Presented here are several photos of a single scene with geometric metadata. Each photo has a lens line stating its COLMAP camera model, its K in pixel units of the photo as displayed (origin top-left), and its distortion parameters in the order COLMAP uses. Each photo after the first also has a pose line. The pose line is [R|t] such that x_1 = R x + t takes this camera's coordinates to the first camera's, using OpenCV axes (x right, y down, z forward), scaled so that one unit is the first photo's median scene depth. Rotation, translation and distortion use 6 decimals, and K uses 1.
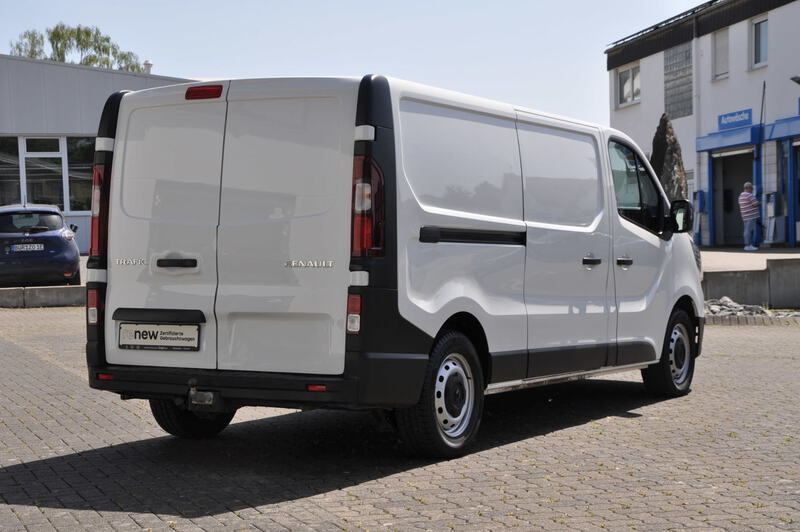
lens RADIAL K [[1386.4, 0, 400.0], [0, 1386.4, 266.0], [0, 0, 1]] dist [0.388570, 0.059447]
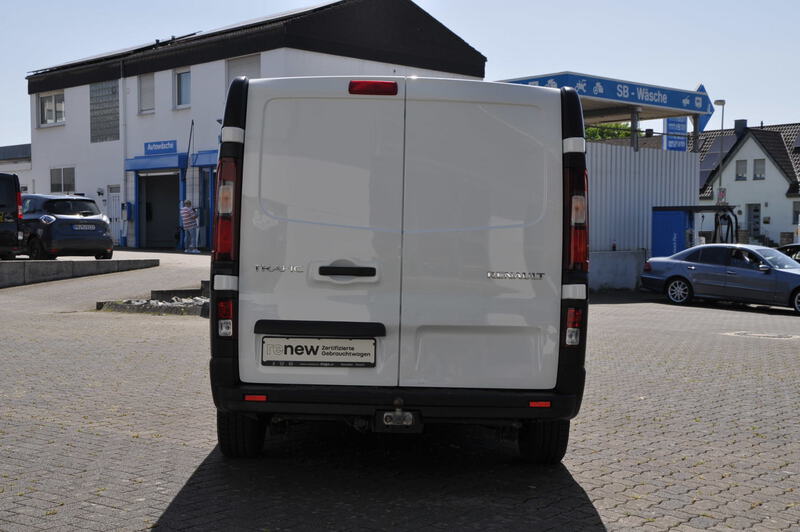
lens RADIAL K [[1087.1, 0, 400.0], [0, 1087.1, 266.0], [0, 0, 1]] dist [0.176956, 0.054521]
pose [[0.852454, 0.017125, 0.522521, -0.477353], [-0.018936, 0.999819, -0.001875, -0.004692], [-0.522459, -0.008296, 0.852624, 0.357160]]
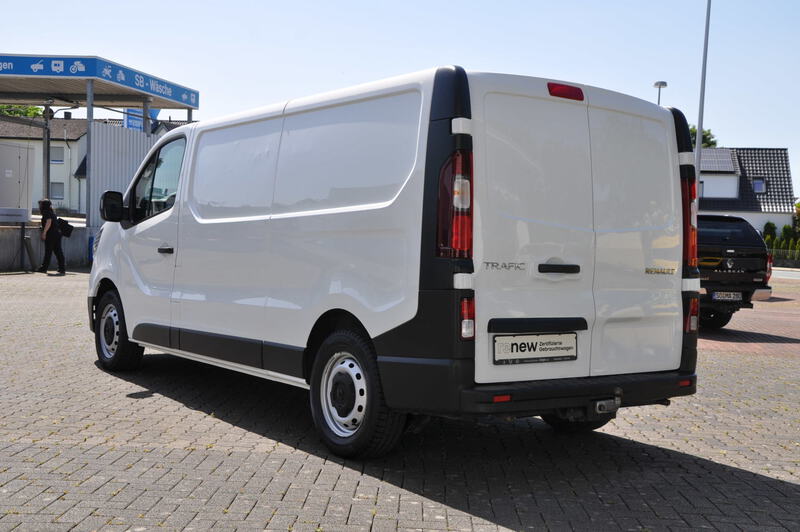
lens RADIAL K [[940.7, 0, 400.0], [0, 940.7, 266.0], [0, 0, 1]] dist [0.066891, -0.001765]
pose [[0.381746, -0.002923, 0.924263, -0.748364], [-0.028604, 0.999479, 0.014975, -0.009839], [-0.923825, -0.032154, 0.381463, 0.815328]]
